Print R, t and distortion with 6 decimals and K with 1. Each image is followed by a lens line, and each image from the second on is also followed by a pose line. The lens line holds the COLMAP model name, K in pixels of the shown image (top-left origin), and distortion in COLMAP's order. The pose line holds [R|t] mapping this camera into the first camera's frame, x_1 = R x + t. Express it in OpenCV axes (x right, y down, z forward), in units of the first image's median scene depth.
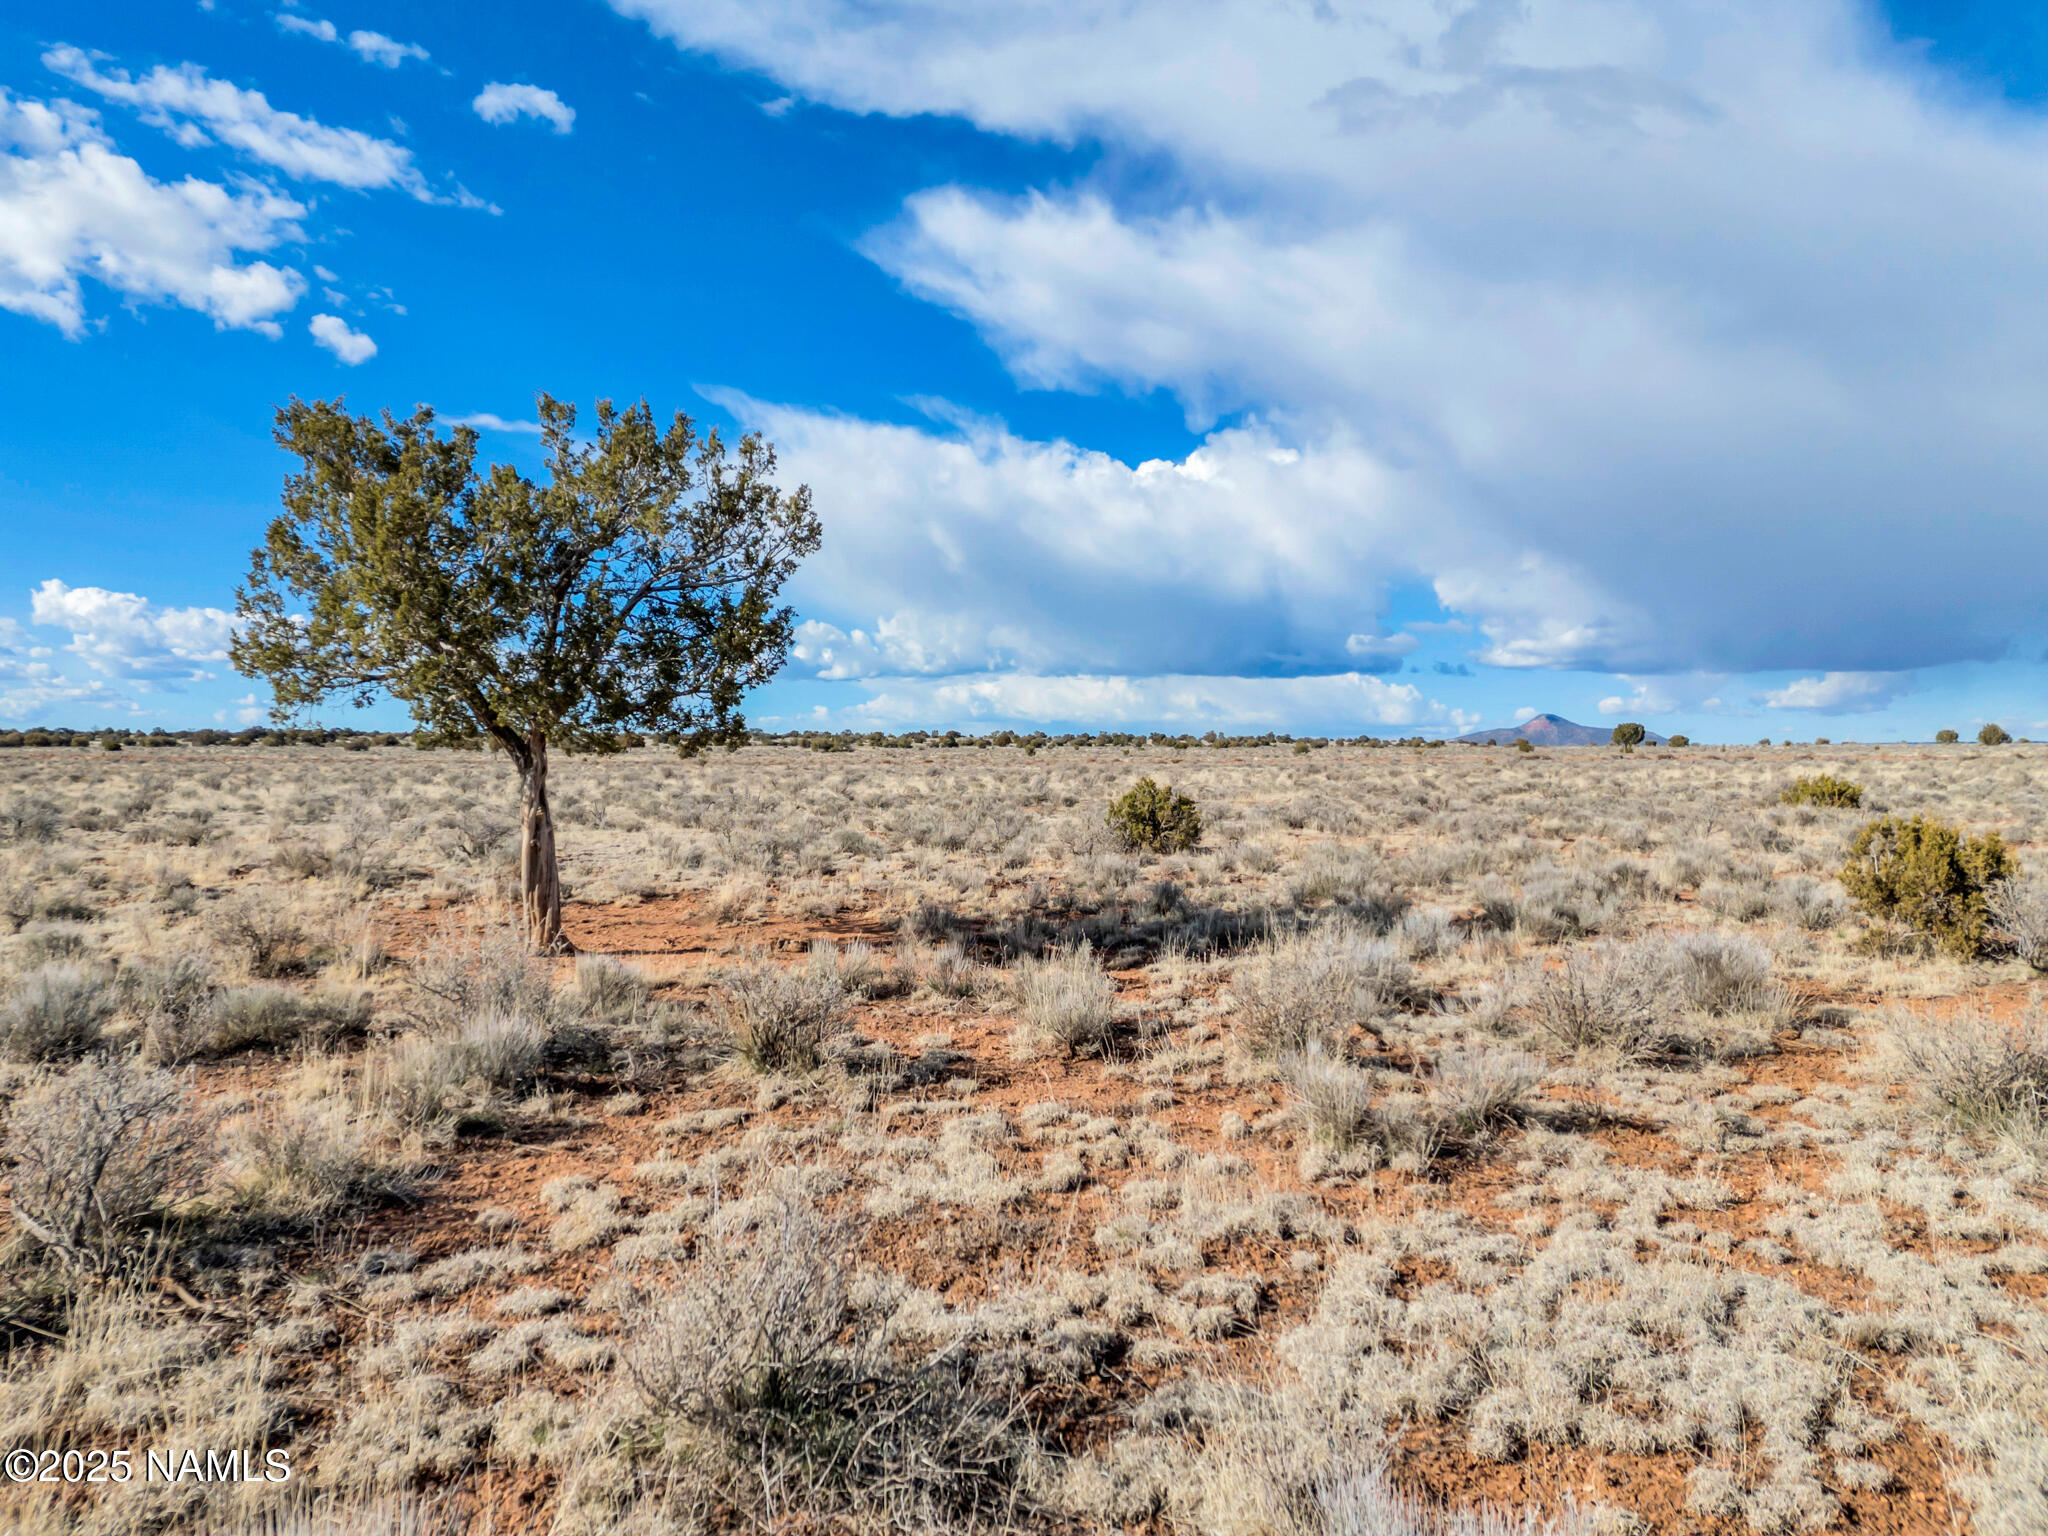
lens RADIAL K [[1557.2, 0, 1047.0], [0, 1557.2, 774.5], [0, 0, 1]] dist [0.111767, -0.120391]
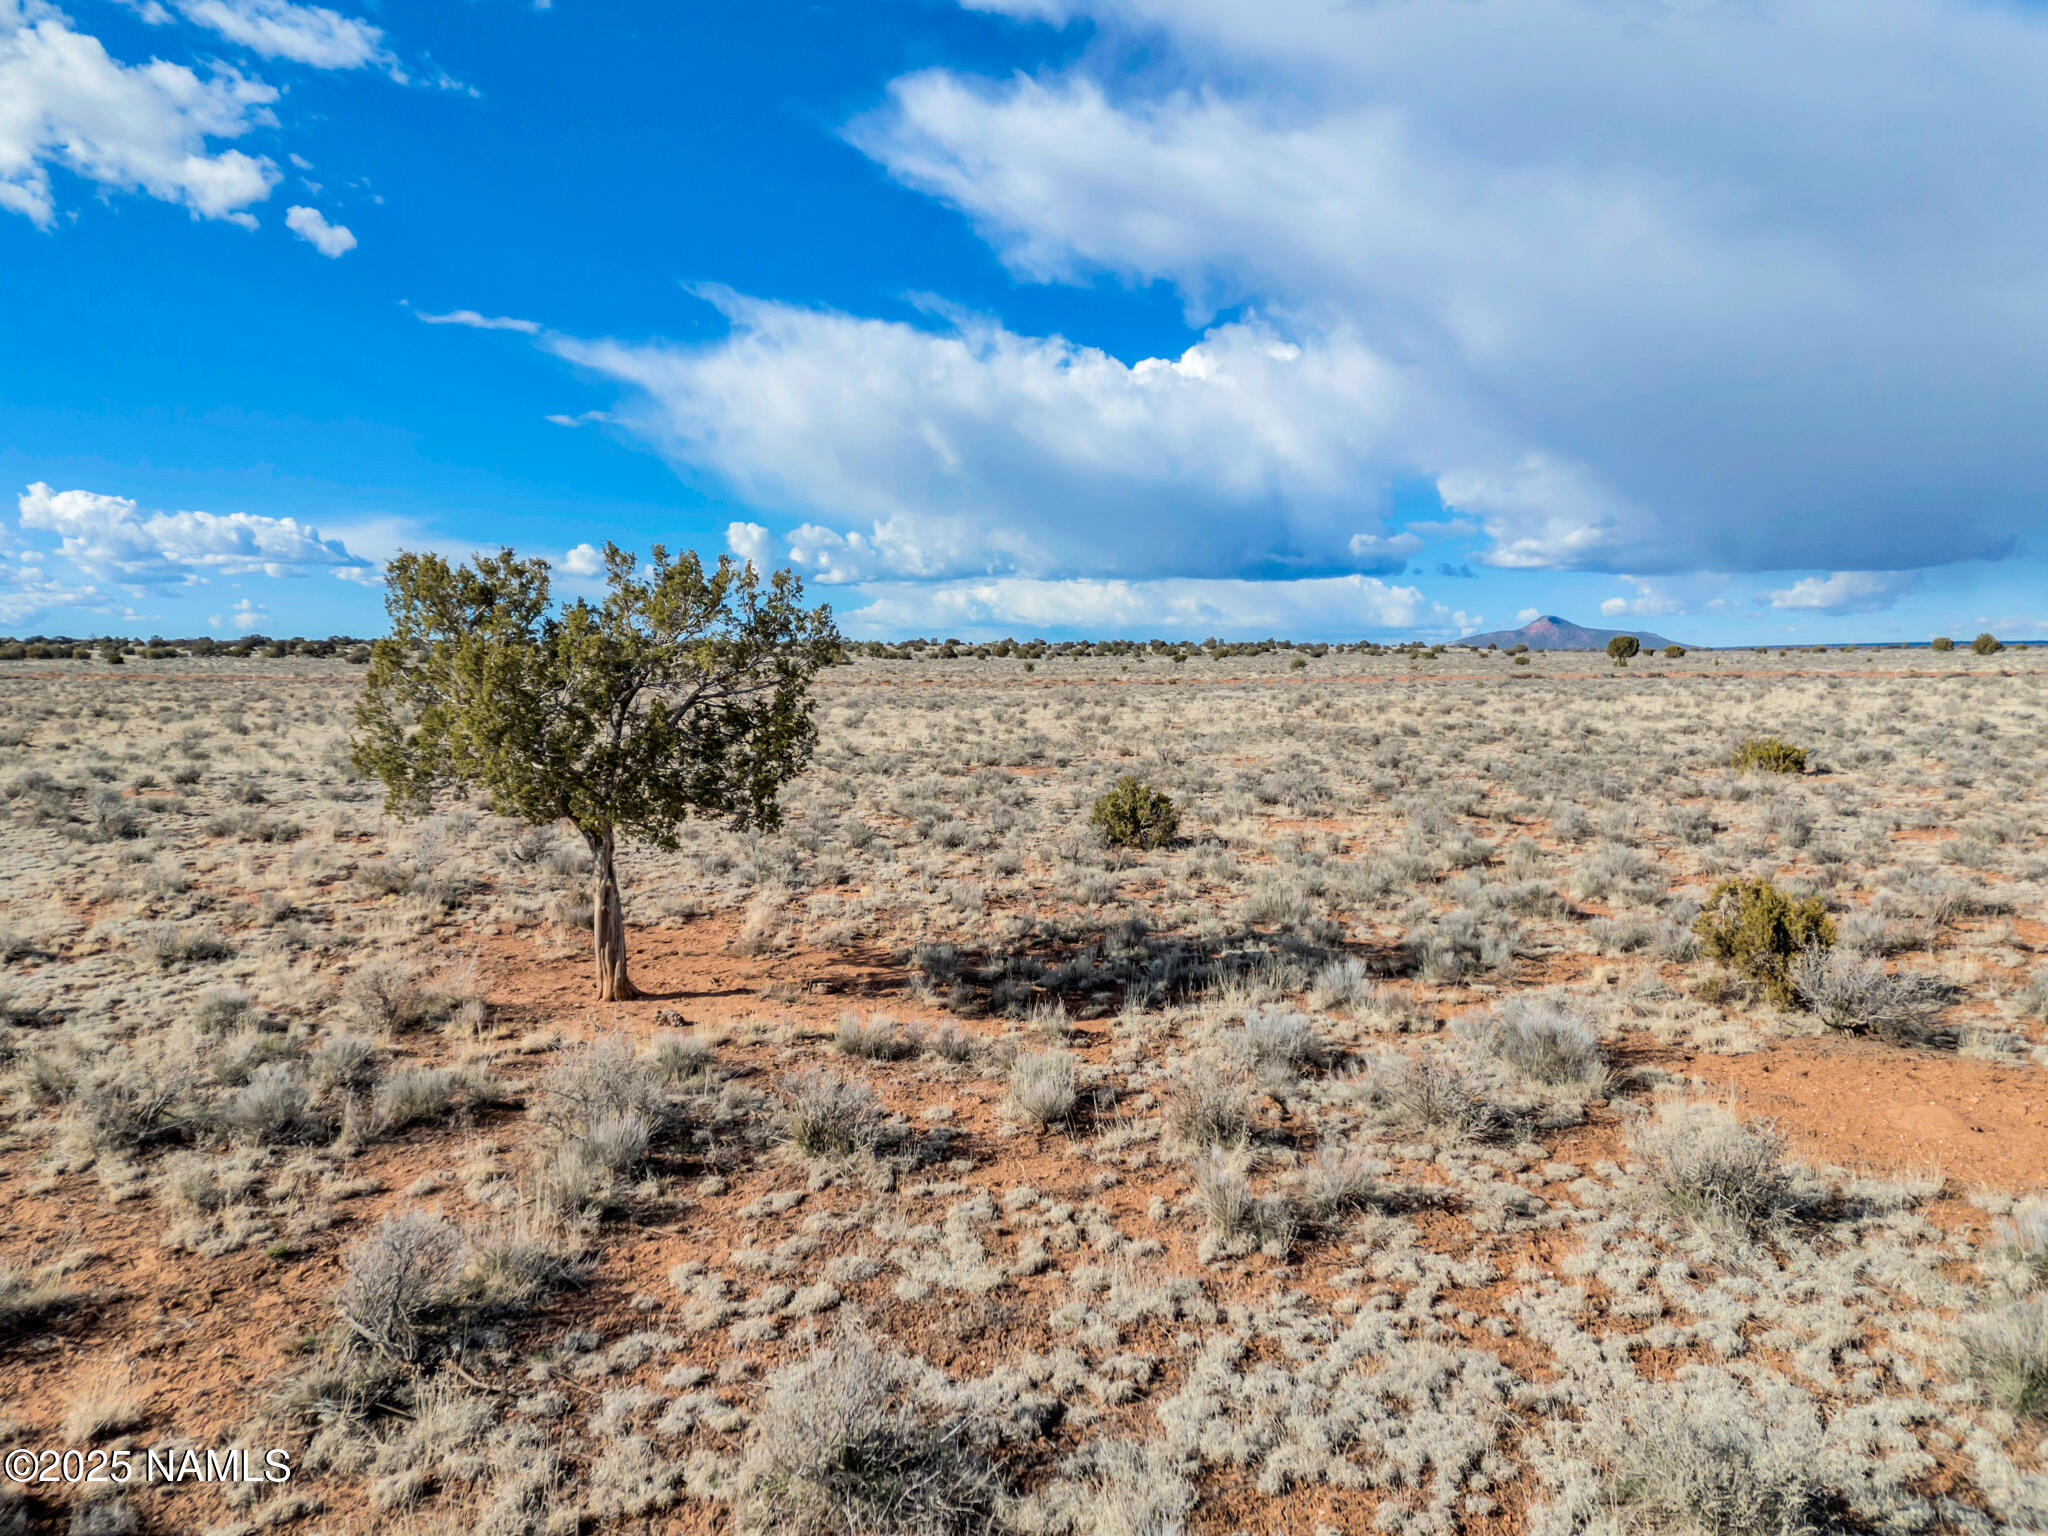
lens RADIAL K [[1558.4, 0, 1024.0], [0, 1558.4, 768.0], [0, 0, 1]] dist [0.116207, -0.124585]
pose [[0.999805, -0.012508, -0.015249, 0.028038], [0.013336, 0.998374, 0.055425, -0.244983], [0.014531, -0.055617, 0.998346, -0.365641]]
